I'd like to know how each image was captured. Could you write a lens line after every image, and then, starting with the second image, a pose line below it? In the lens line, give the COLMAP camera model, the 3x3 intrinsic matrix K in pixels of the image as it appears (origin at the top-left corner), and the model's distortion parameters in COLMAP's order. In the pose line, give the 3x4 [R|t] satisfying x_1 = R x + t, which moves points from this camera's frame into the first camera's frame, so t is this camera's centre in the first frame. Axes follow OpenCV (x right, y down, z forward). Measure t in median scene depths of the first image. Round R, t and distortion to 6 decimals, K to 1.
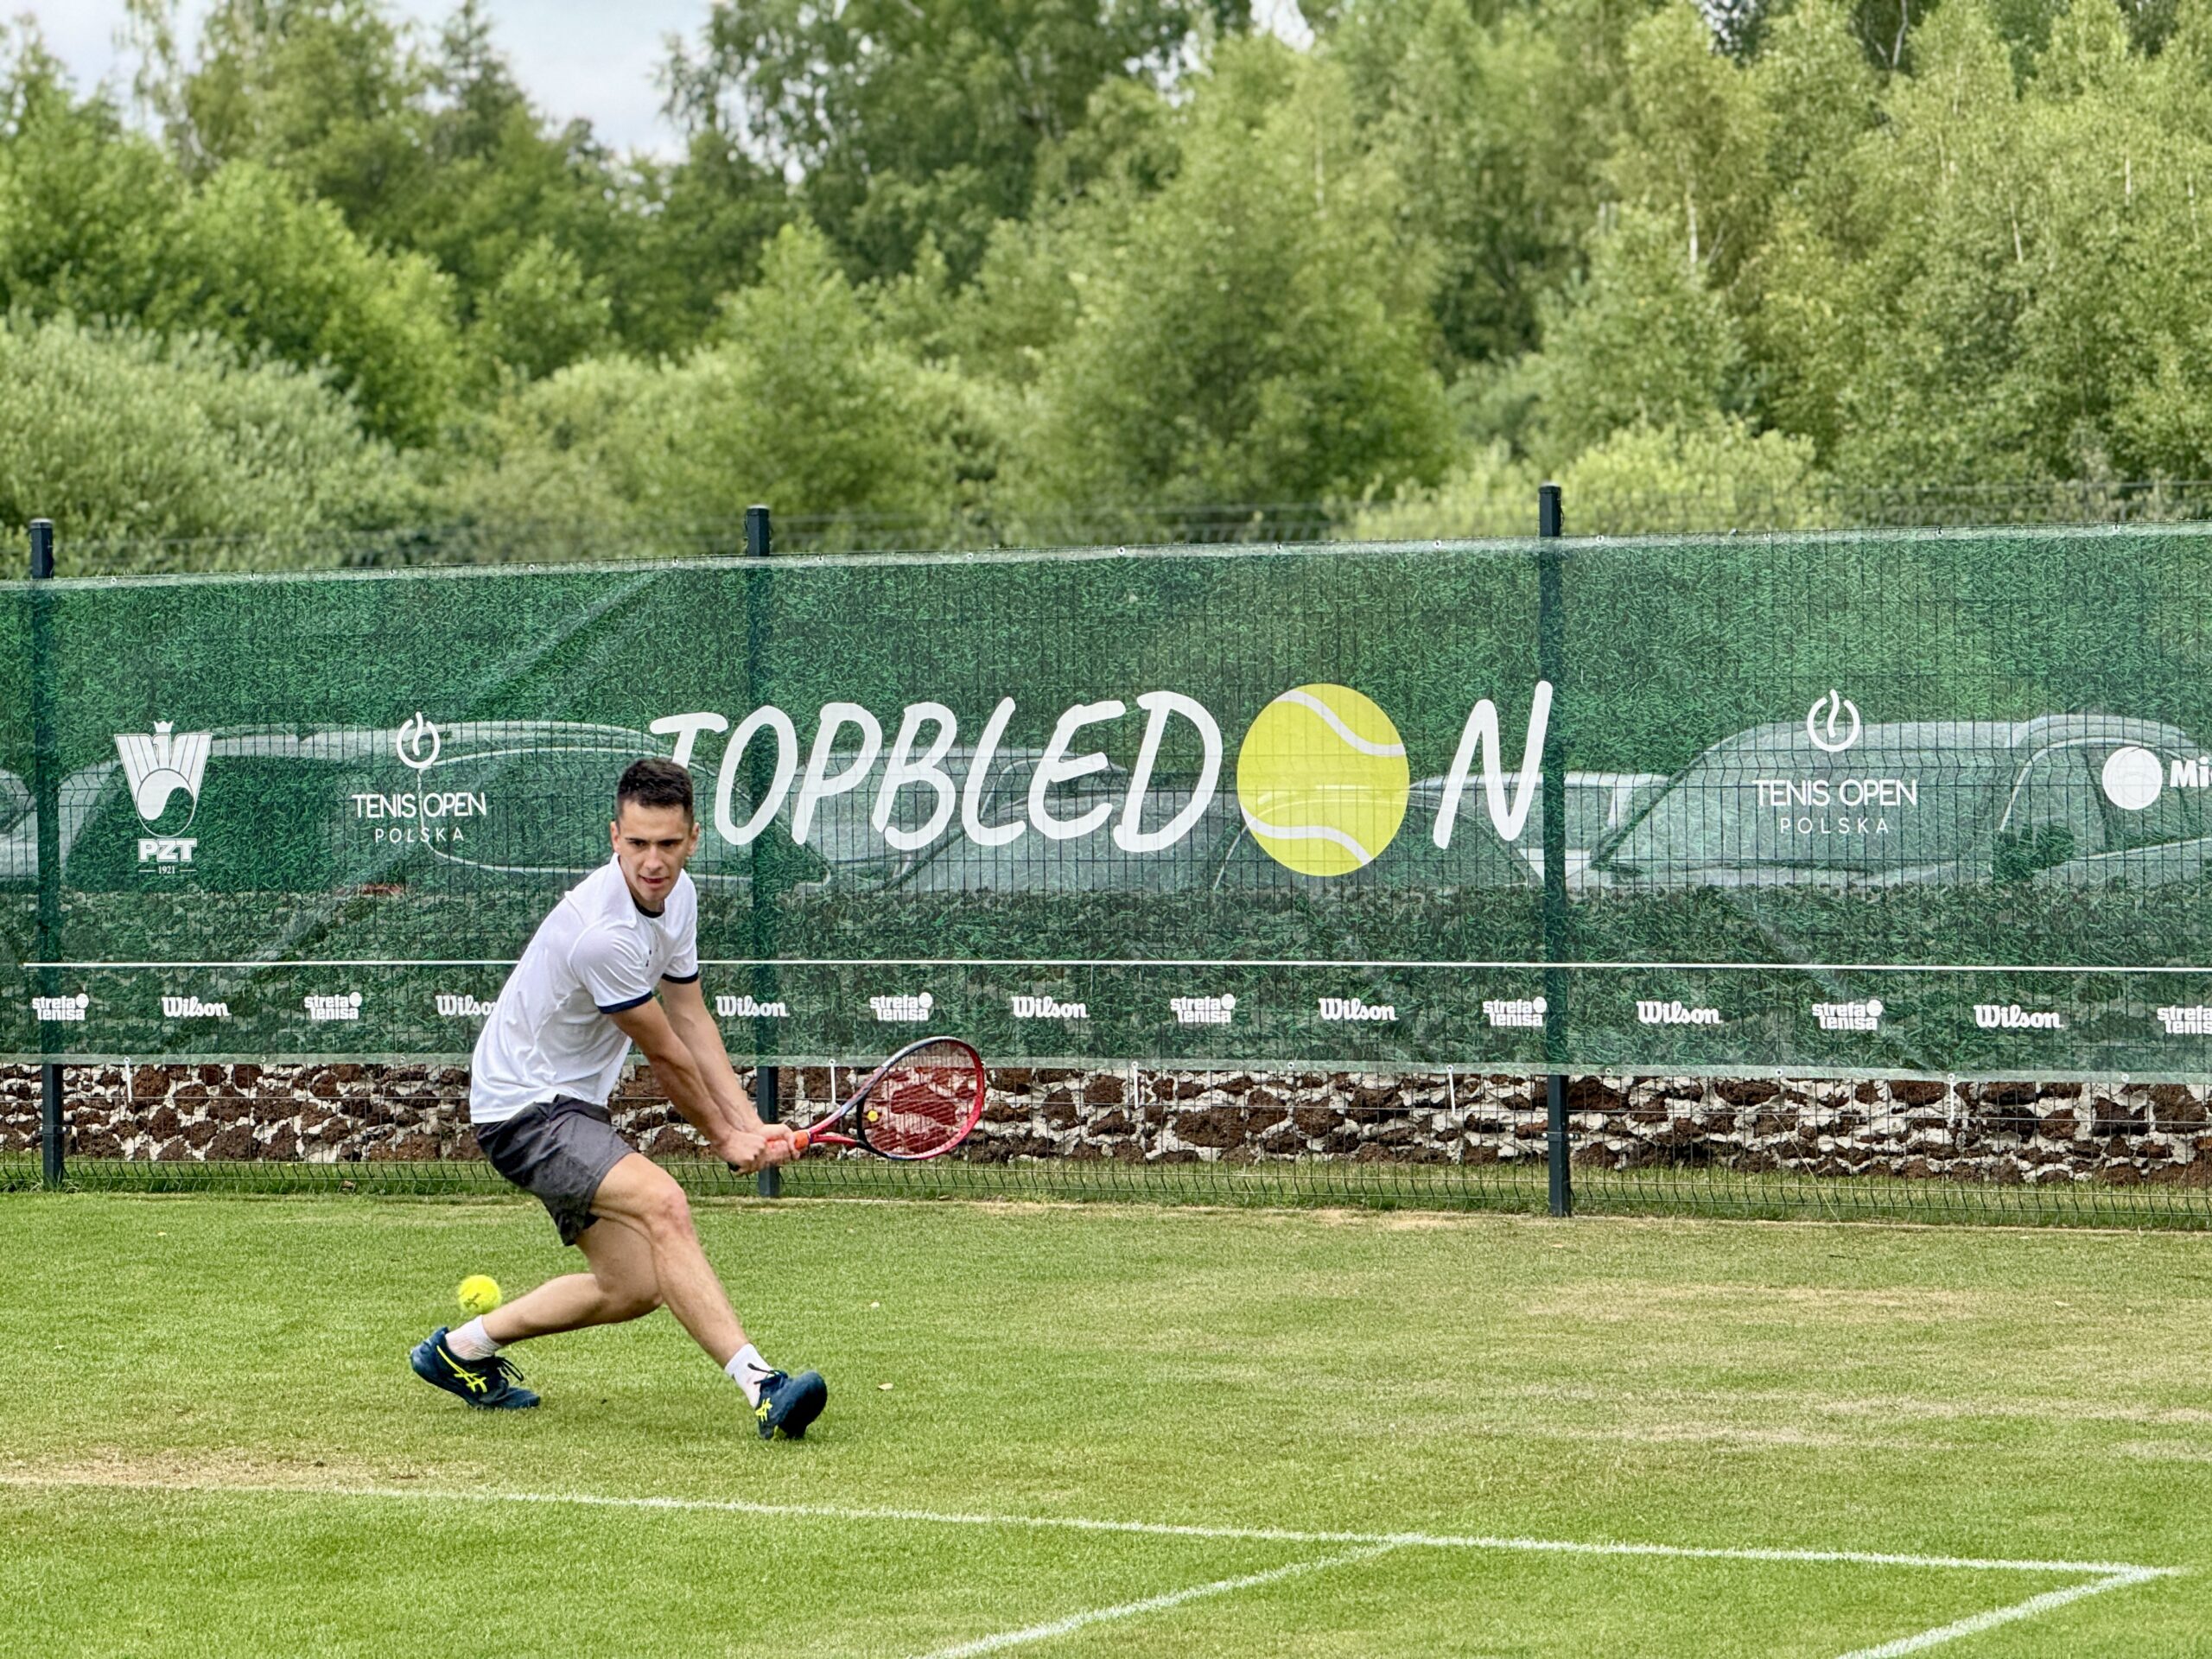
lens RADIAL K [[7841.9, 0, 1106.0], [0, 7841.9, 829.5], [0, 0, 1]] dist [0.162882, 2.474488]
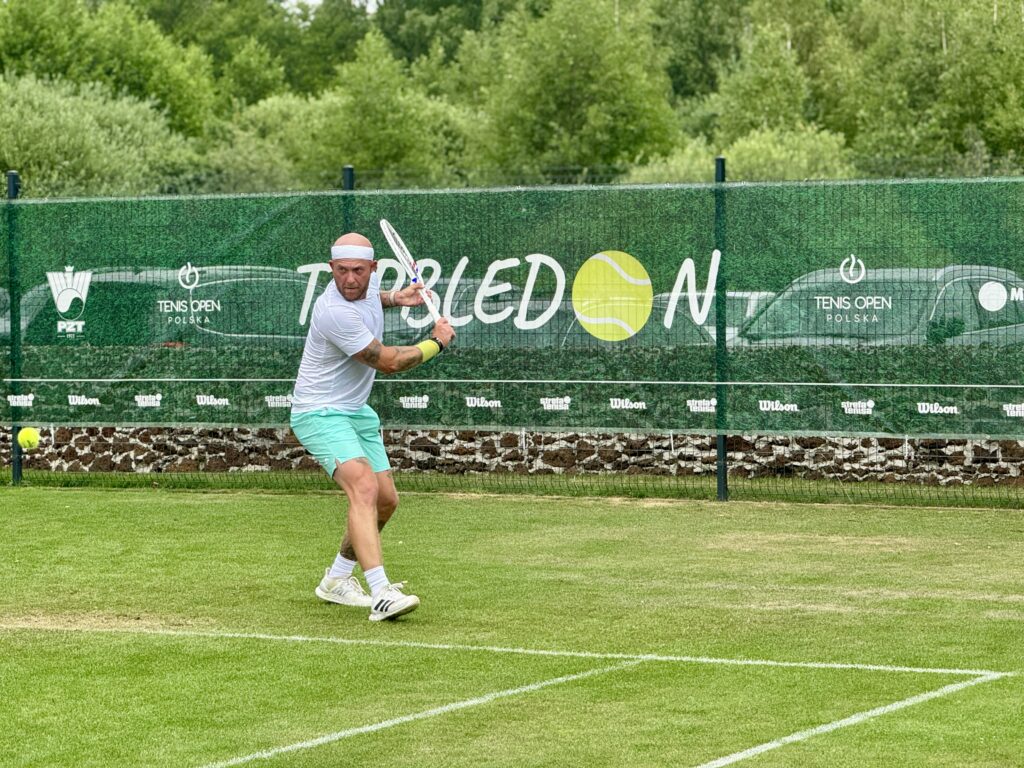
lens RADIAL K [[3628.9, 0, 497.2], [0, 3628.9, 422.8], [0, 0, 1]] dist [0.209229, 0.236578]
pose [[0.999983, 0.003660, -0.004583, 0.000985], [-0.003522, 0.999551, 0.029768, -0.001071], [0.004690, -0.029752, 0.999546, 0.012276]]
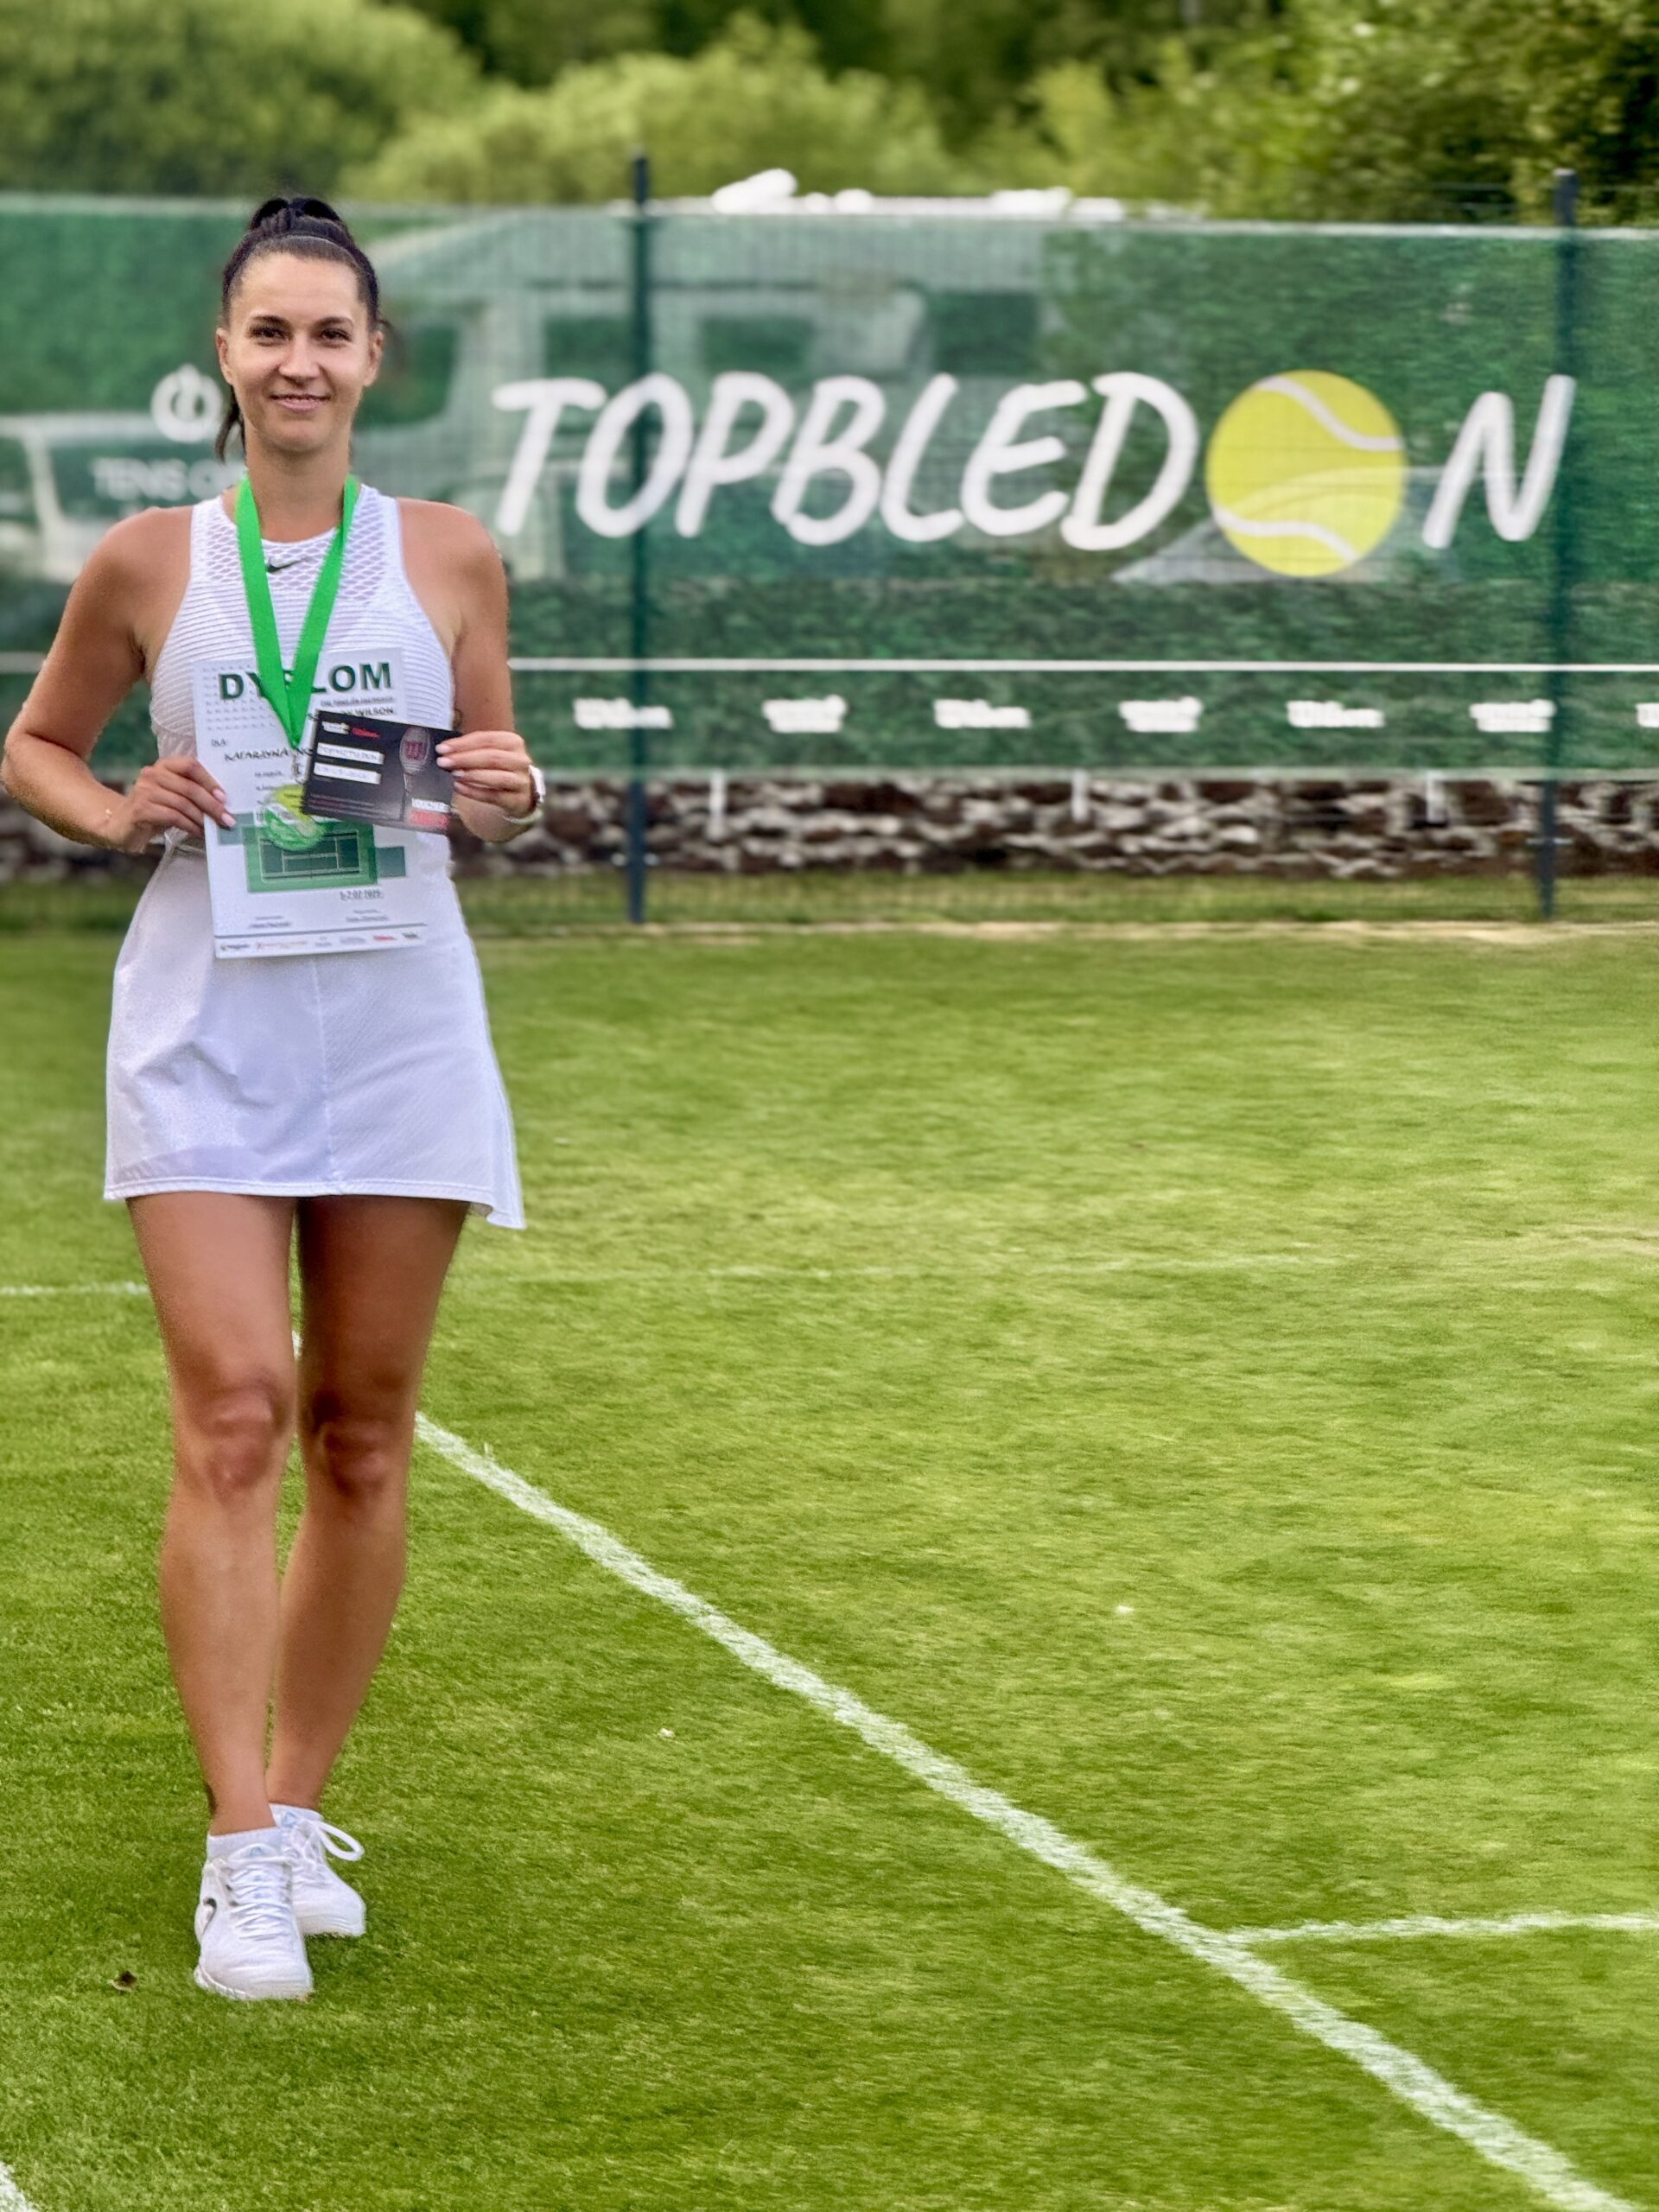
lens RADIAL K [[7875.0, 0, 829.5], [0, 7875.0, 1106.0], [0, 0, 1]] dist [0.323667, -3.379333]
pose [[0.728002, -0.040815, 0.684359, -0.640004], [-0.013464, 0.997183, 0.073795, 0.000296], [-0.685442, -0.062937, 0.725402, 0.320203]]
